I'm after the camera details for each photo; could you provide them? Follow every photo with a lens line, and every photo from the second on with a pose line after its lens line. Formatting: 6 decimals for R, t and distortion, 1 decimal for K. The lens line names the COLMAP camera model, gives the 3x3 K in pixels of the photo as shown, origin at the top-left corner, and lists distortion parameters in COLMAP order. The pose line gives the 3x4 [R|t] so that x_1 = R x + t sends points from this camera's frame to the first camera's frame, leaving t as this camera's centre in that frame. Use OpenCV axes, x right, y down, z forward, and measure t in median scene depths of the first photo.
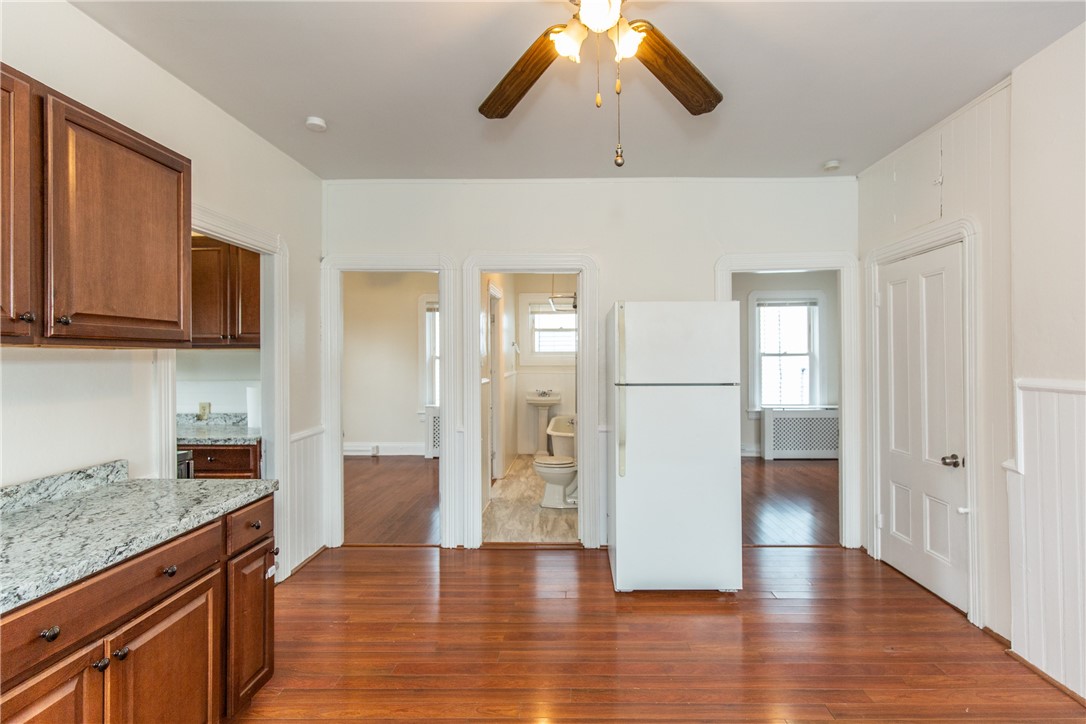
lens RADIAL K [[518.7, 0, 569.5], [0, 518.7, 356.8], [0, 0, 1]] dist [0.012572, -0.000245]
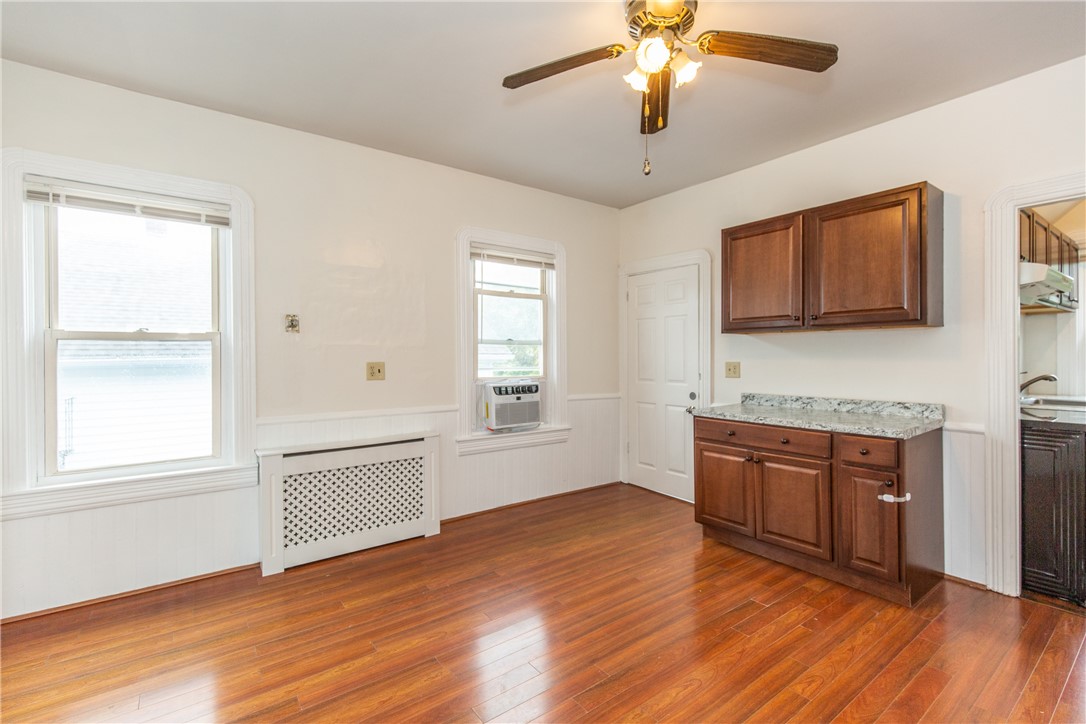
lens RADIAL K [[485.2, 0, 547.4], [0, 485.2, 355.8], [0, 0, 1]] dist [0.001916, -0.000092]
pose [[-0.793742, 0.010823, -0.608159, 0.663020], [0.012249, 0.999923, 0.001808, 0.041792], [0.608132, -0.006014, -0.793813, 1.178434]]
